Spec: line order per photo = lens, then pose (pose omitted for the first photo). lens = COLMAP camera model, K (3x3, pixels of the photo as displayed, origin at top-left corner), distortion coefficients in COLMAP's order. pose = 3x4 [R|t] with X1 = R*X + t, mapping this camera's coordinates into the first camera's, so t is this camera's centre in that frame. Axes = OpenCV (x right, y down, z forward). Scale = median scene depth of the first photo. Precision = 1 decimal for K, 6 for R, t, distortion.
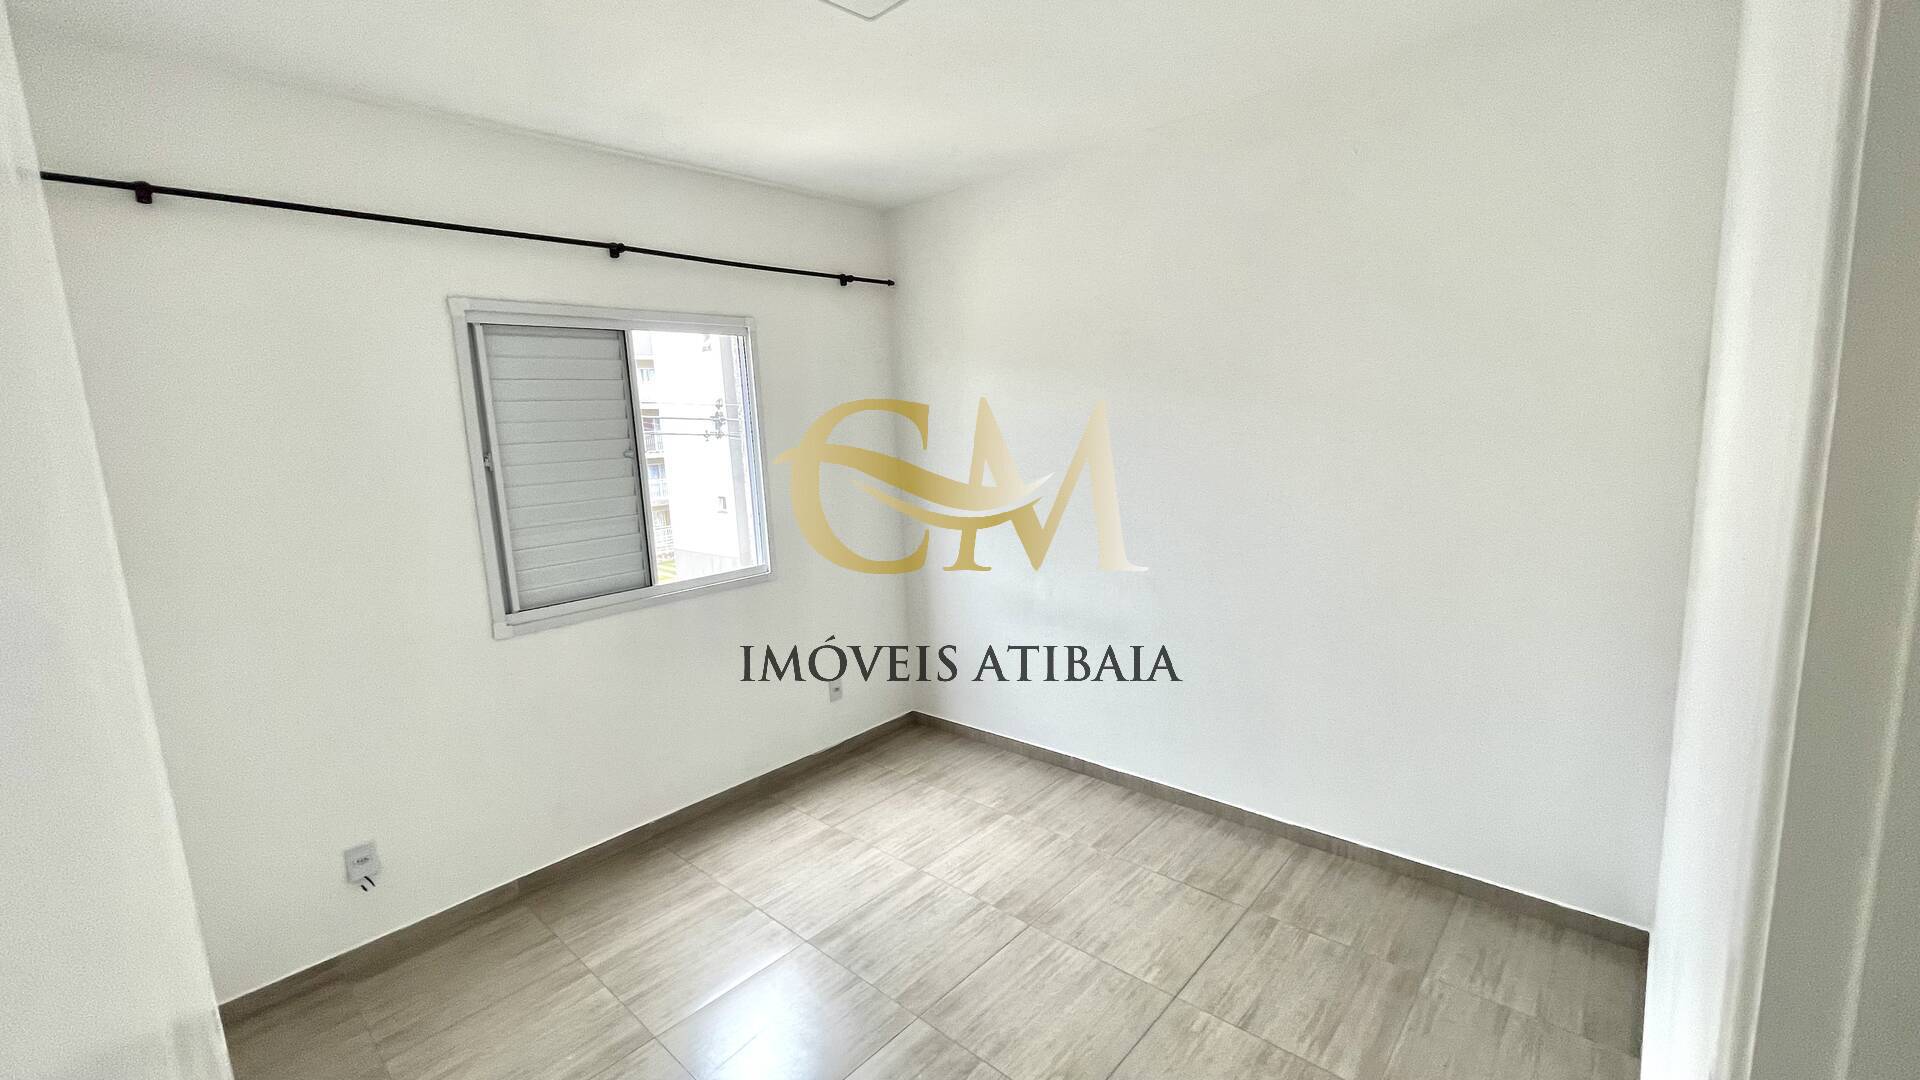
lens RADIAL K [[775.9, 0, 961.3], [0, 775.9, 537.8], [0, 0, 1]] dist [-0.003266, 0.000808]
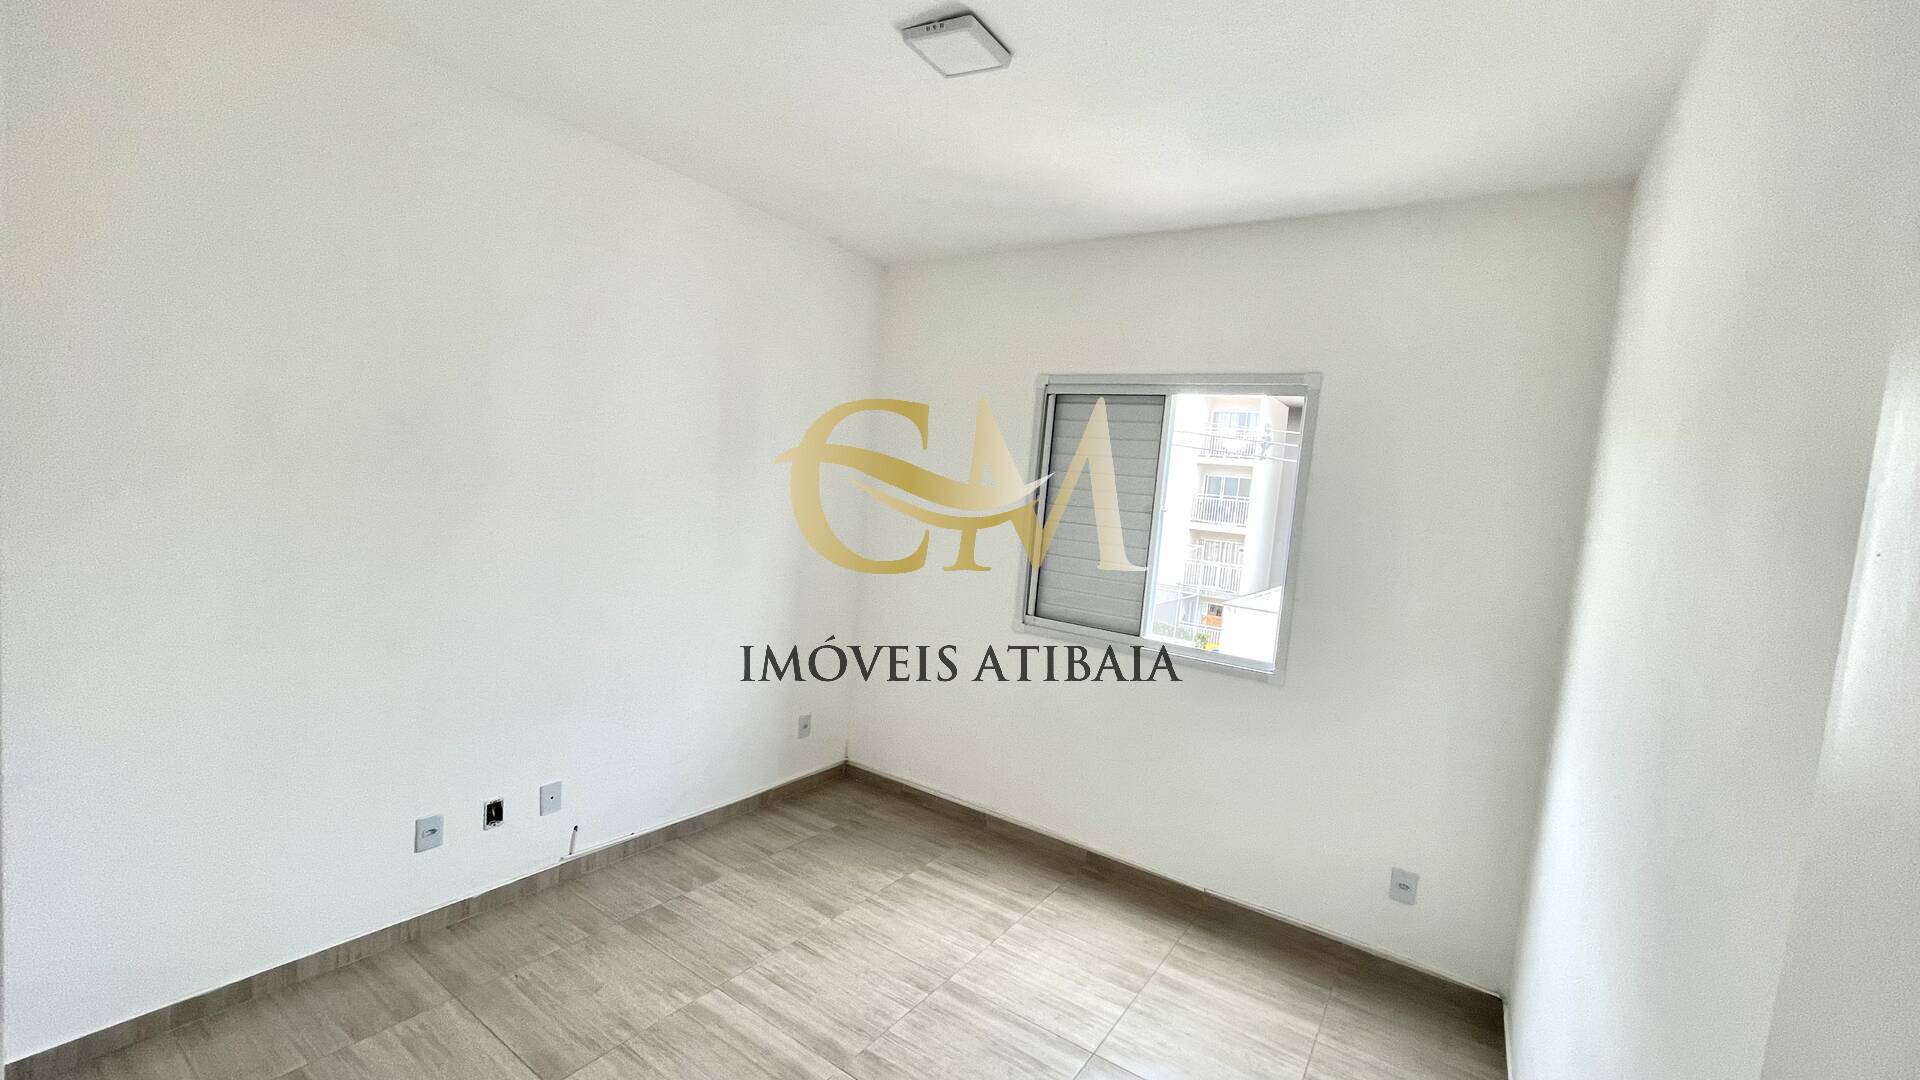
lens RADIAL K [[775.9, 0, 961.3], [0, 775.9, 537.8], [0, 0, 1]] dist [-0.003266, 0.000808]
pose [[0.148872, 0.141957, -0.978614, 0.642245], [-0.227300, 0.968055, 0.105847, -0.139082], [0.962378, 0.206681, 0.176383, 0.638969]]
